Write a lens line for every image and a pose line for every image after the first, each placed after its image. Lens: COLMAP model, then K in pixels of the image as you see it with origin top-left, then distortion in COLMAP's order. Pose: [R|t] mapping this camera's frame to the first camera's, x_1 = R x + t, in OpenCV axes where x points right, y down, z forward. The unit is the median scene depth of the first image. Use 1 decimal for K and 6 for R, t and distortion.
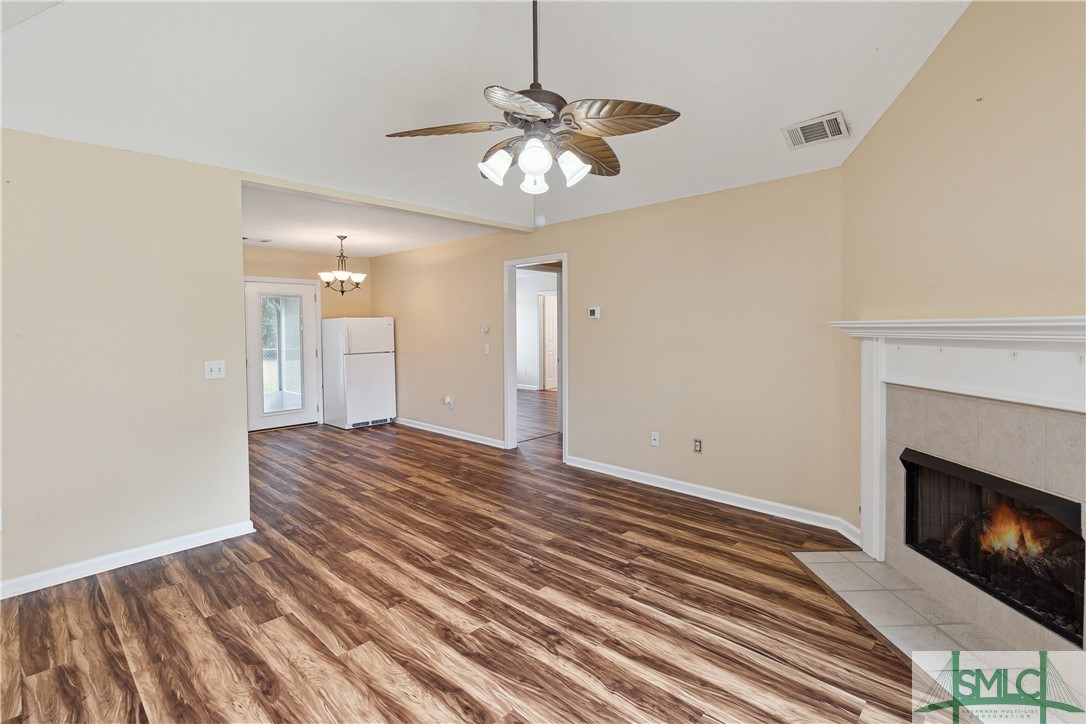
lens RADIAL K [[502.9, 0, 543.6], [0, 502.9, 338.2], [0, 0, 1]] dist [0.000196, 0.000305]
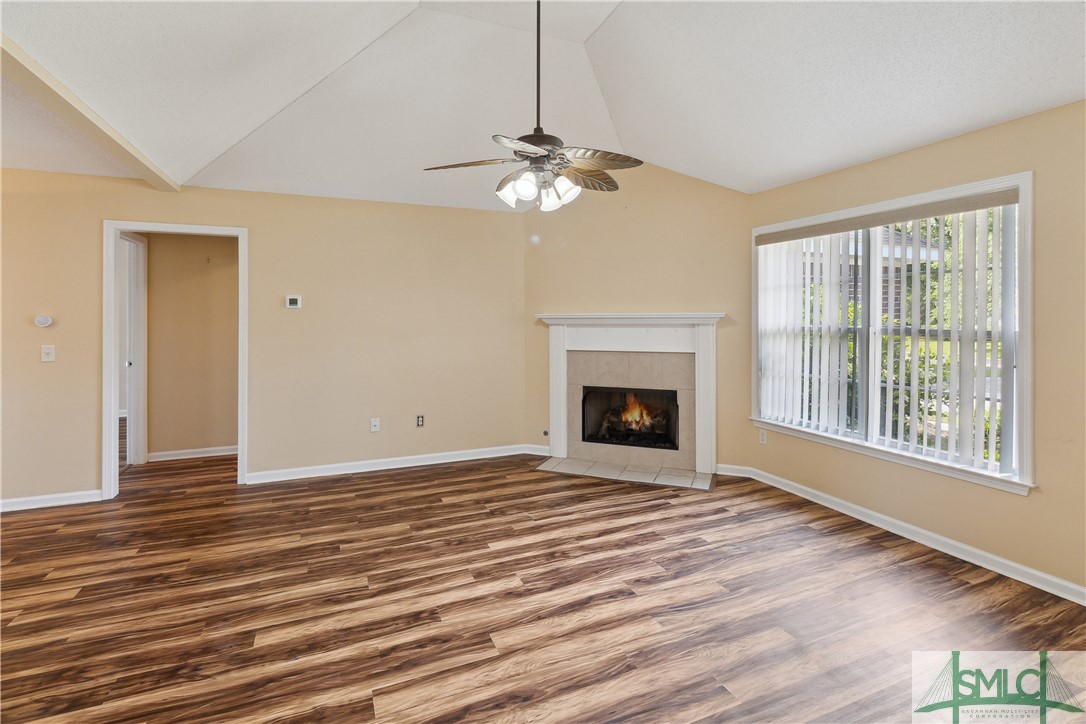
lens RADIAL K [[516.3, 0, 545.6], [0, 516.3, 321.2], [0, 0, 1]] dist [0.000748, 0.000974]
pose [[0.404602, -0.005399, 0.914477, -0.913494], [0.021494, 0.999762, -0.003607, -0.004880], [-0.914240, 0.021115, 0.404622, 0.354948]]
